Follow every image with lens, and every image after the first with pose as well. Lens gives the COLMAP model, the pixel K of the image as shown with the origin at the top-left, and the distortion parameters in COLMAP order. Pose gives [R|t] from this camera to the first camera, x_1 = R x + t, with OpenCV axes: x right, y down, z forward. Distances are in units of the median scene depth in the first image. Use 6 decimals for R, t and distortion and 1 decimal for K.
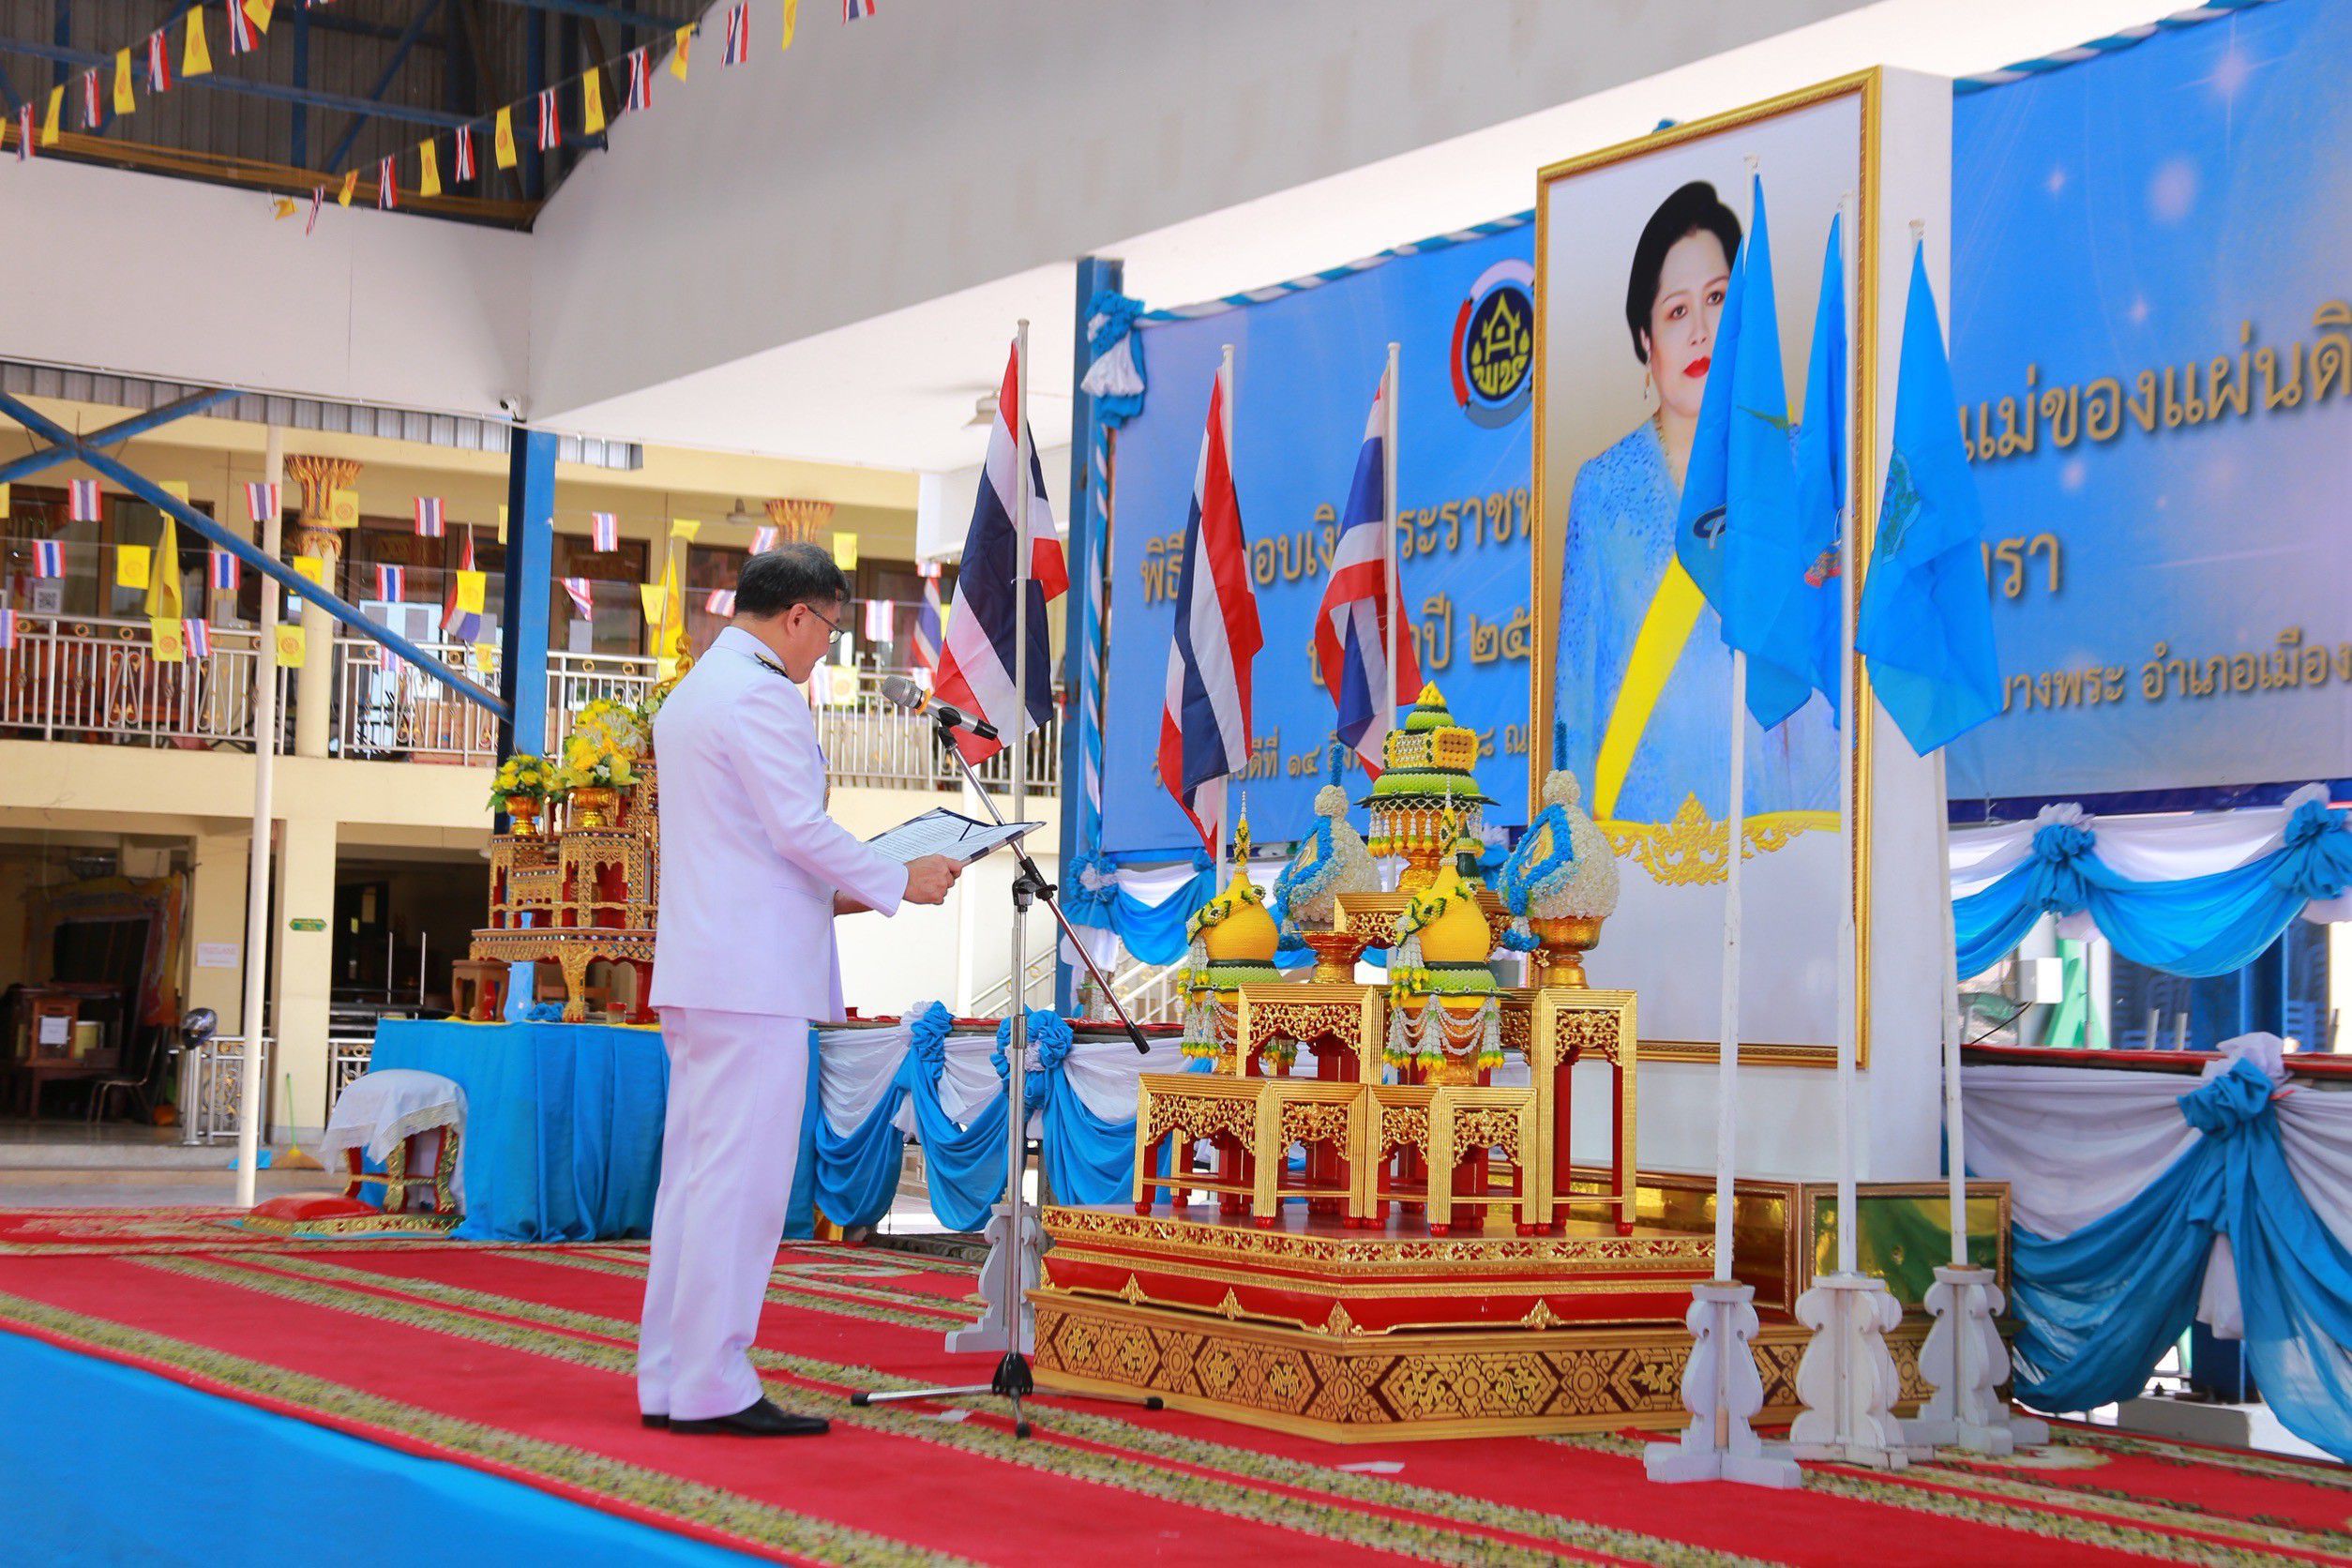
lens RADIAL K [[3737.8, 0, 1060.4], [0, 3737.8, 860.2], [0, 0, 1]] dist [0.304019, 0.138830]
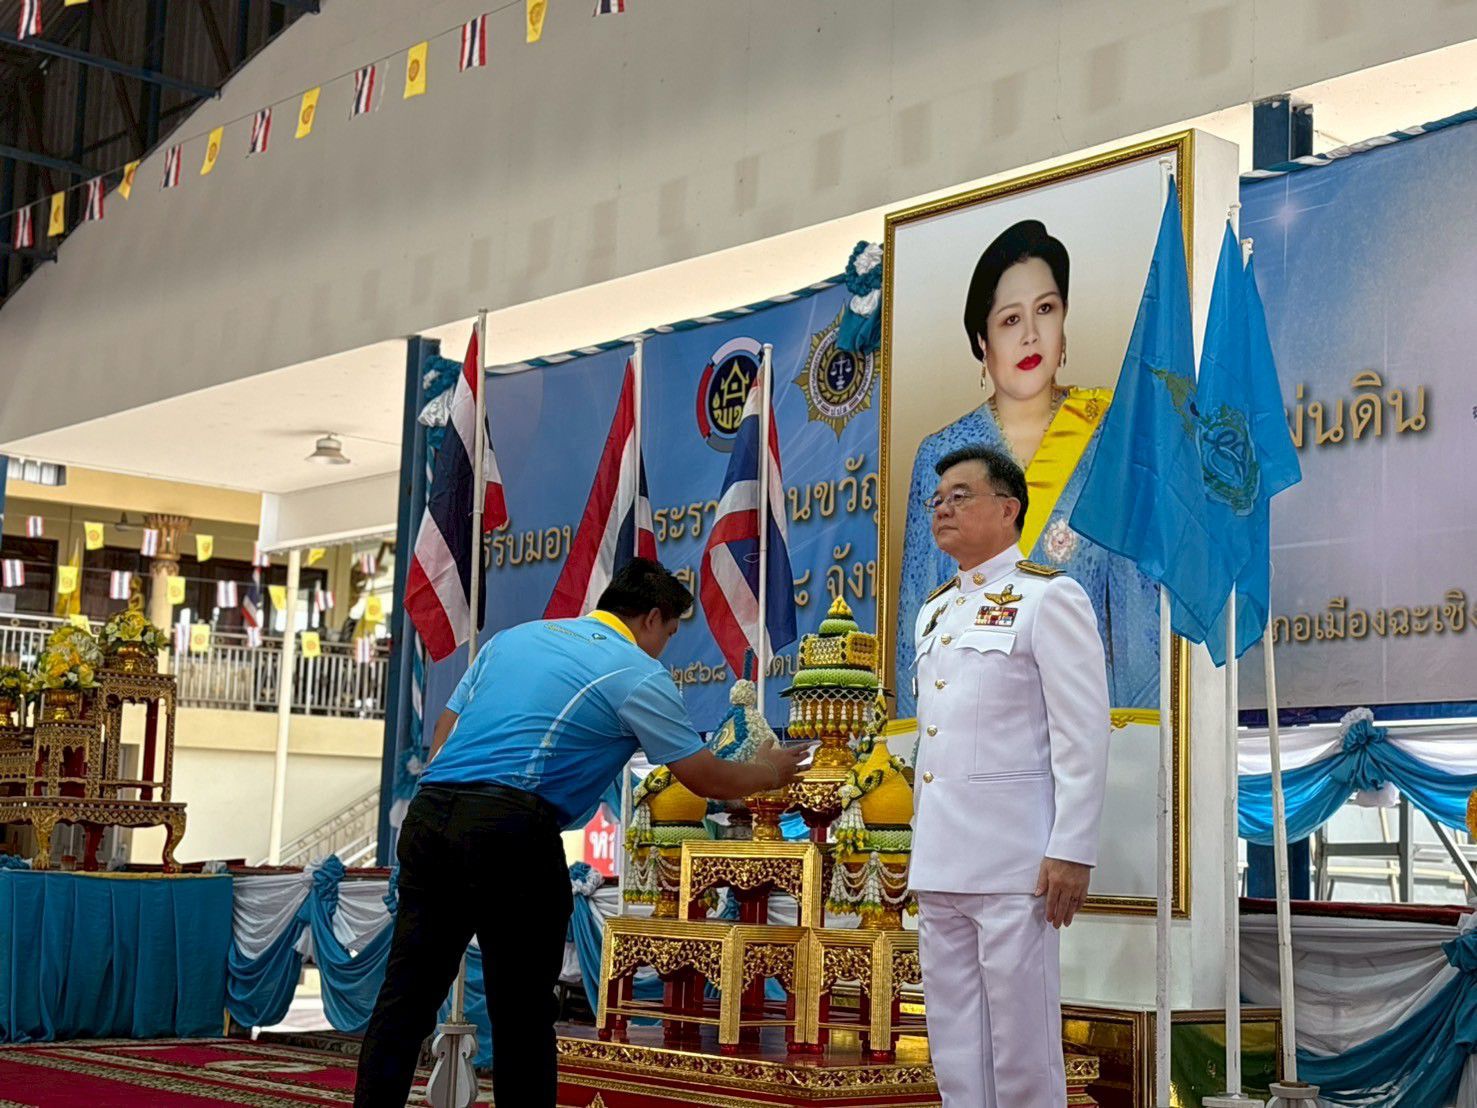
lens RADIAL K [[2386.0, 0, 736.3], [0, 2386.0, 571.4], [0, 0, 1]] dist [0.372673, -1.427658]
pose [[0.985804, 0.029671, 0.165258, -0.035058], [-0.016430, 0.996585, -0.080924, 0.004715], [-0.167095, 0.077060, 0.982925, 0.124142]]
